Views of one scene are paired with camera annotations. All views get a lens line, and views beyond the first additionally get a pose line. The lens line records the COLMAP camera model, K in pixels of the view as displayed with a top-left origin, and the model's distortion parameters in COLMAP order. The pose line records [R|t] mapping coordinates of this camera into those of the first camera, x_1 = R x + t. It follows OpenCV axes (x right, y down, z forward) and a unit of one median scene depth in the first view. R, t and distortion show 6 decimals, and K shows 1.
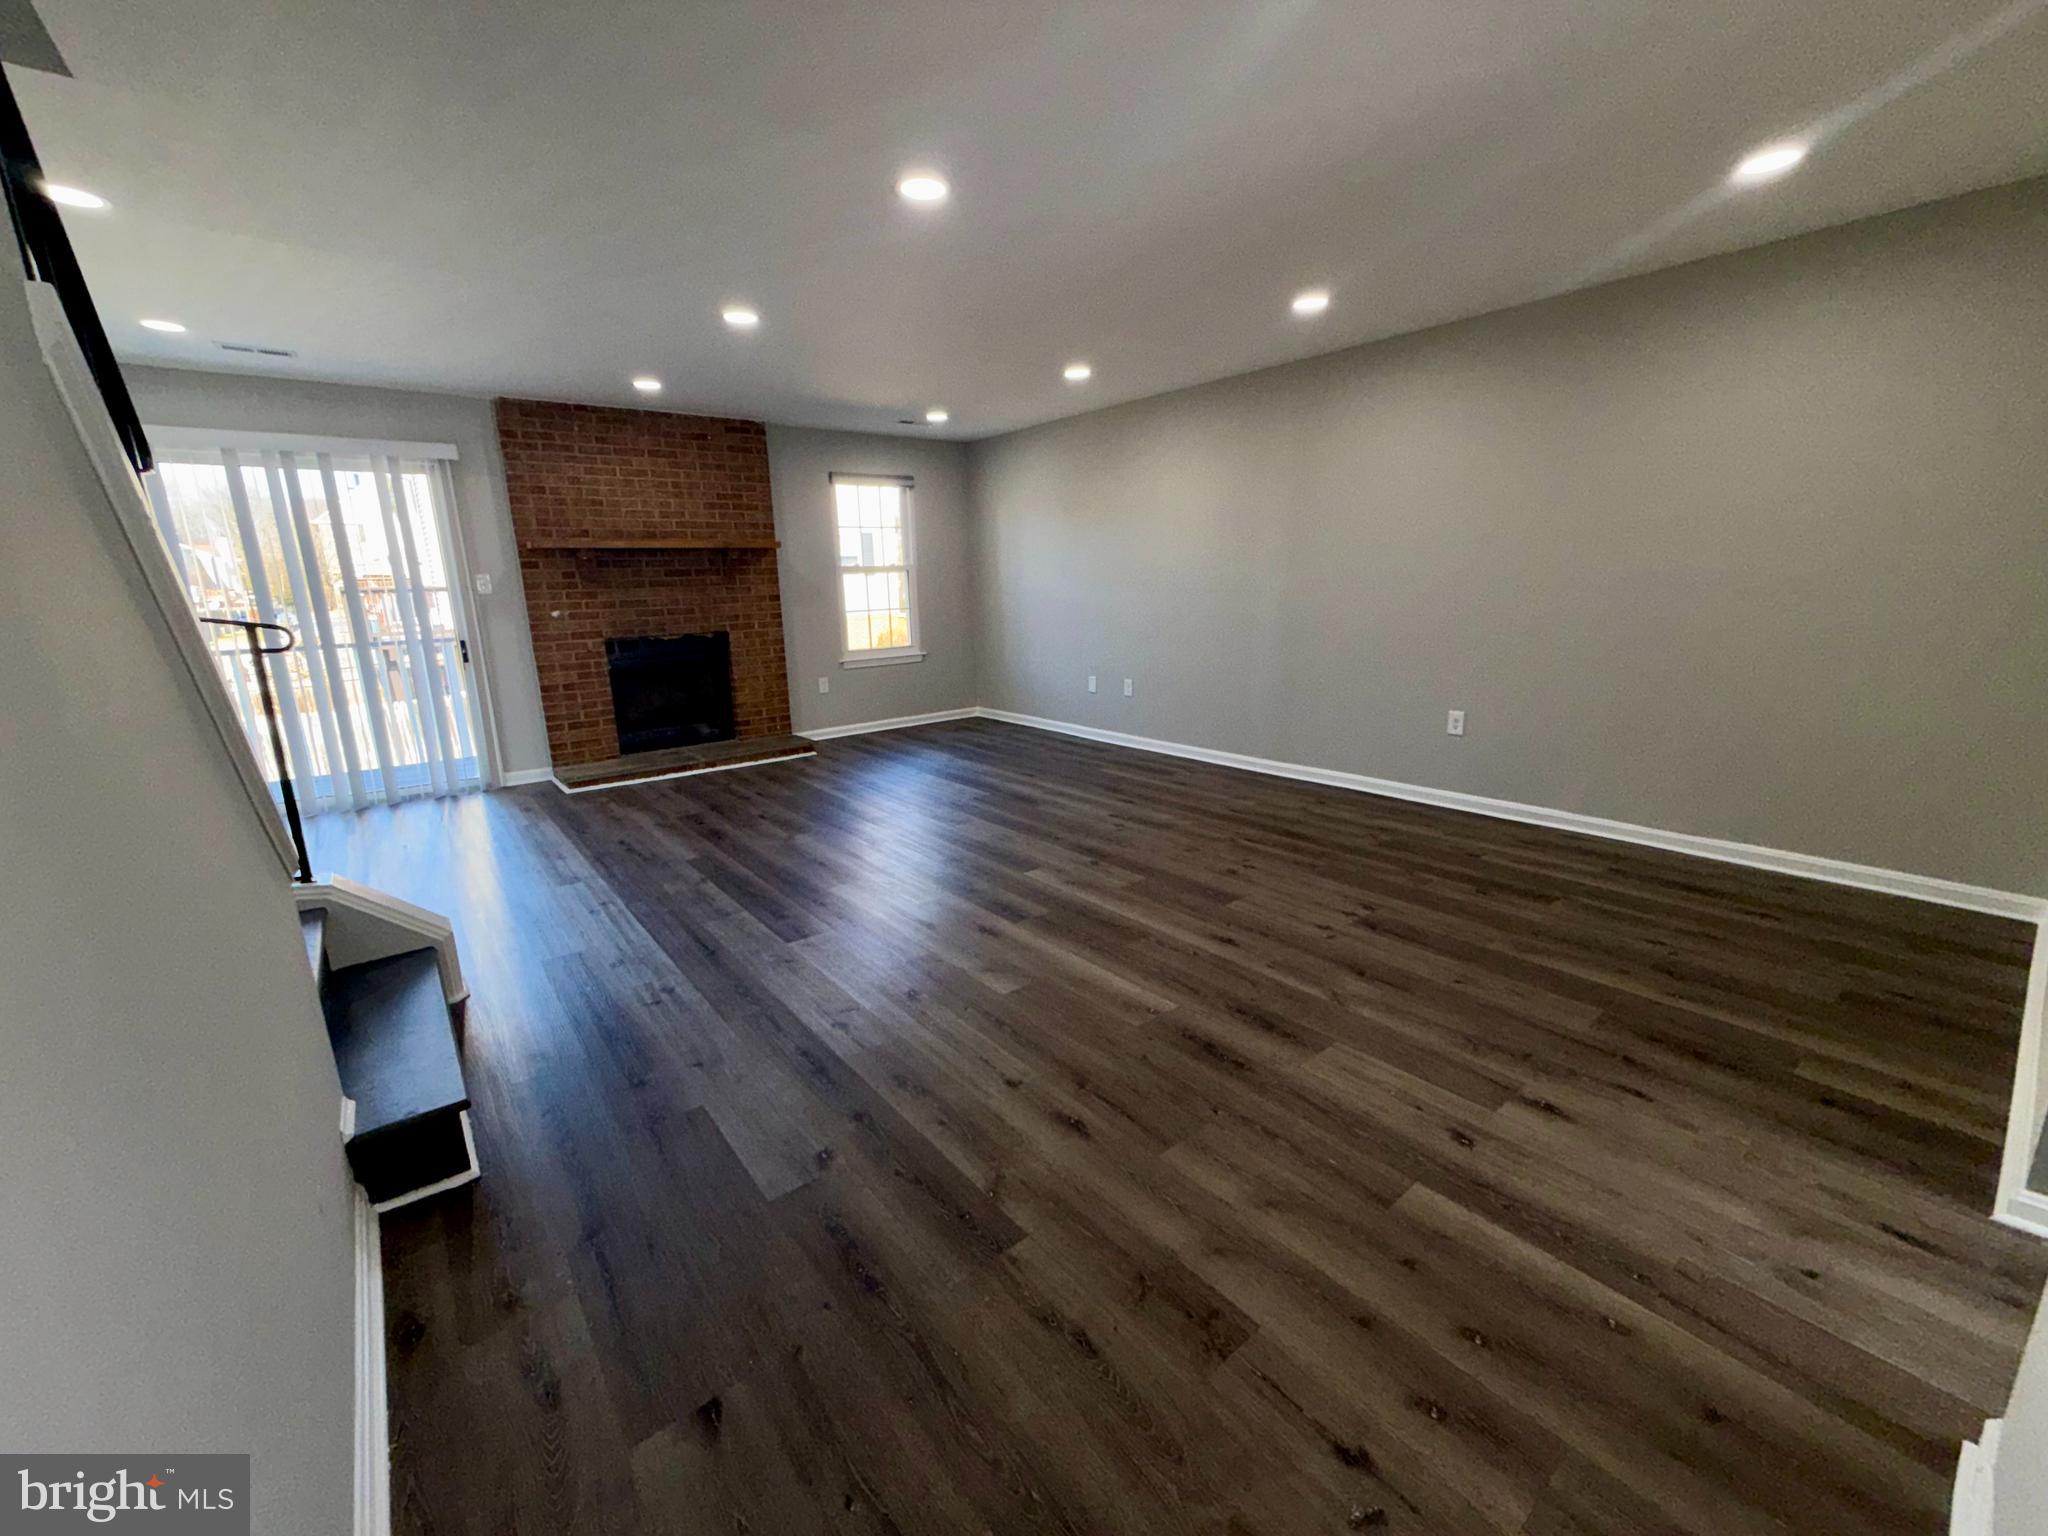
lens RADIAL K [[823.1, 0, 1024.0], [0, 823.1, 768.0], [0, 0, 1]] dist [0.003987, 0.000273]
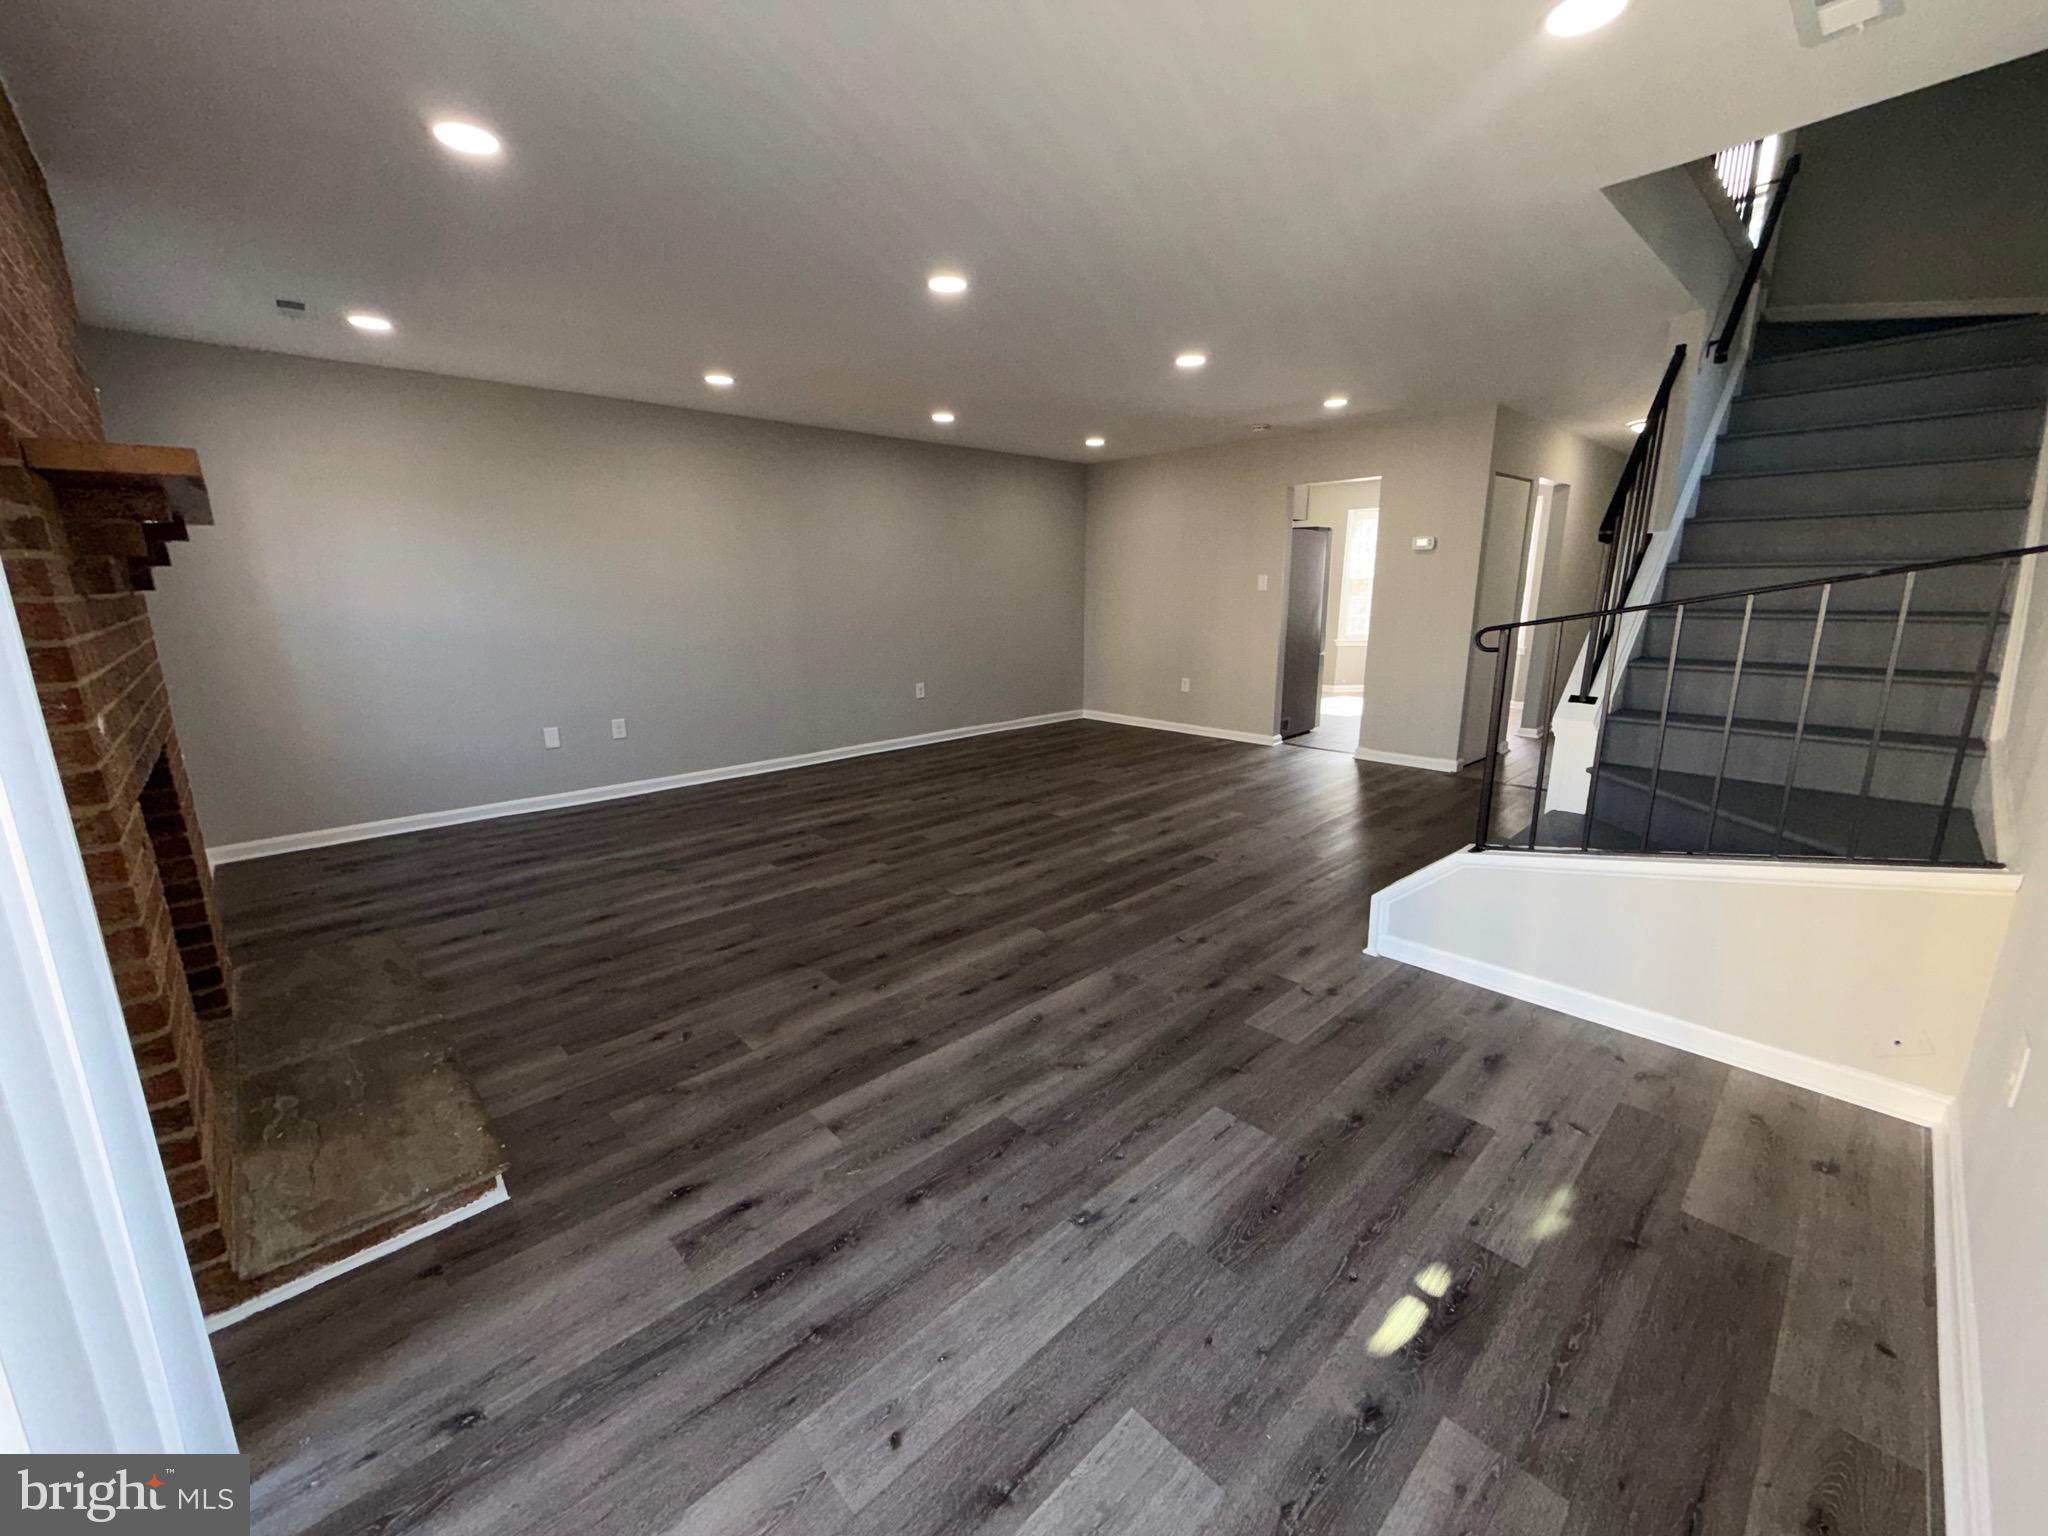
lens RADIAL K [[823.1, 0, 1024.0], [0, 823.1, 768.0], [0, 0, 1]] dist [0.003987, 0.000273]
pose [[-0.093412, -0.192707, 0.976800, -1.059650], [0.234394, 0.949258, 0.209689, -0.197397], [-0.967643, 0.248544, -0.043502, 0.911481]]
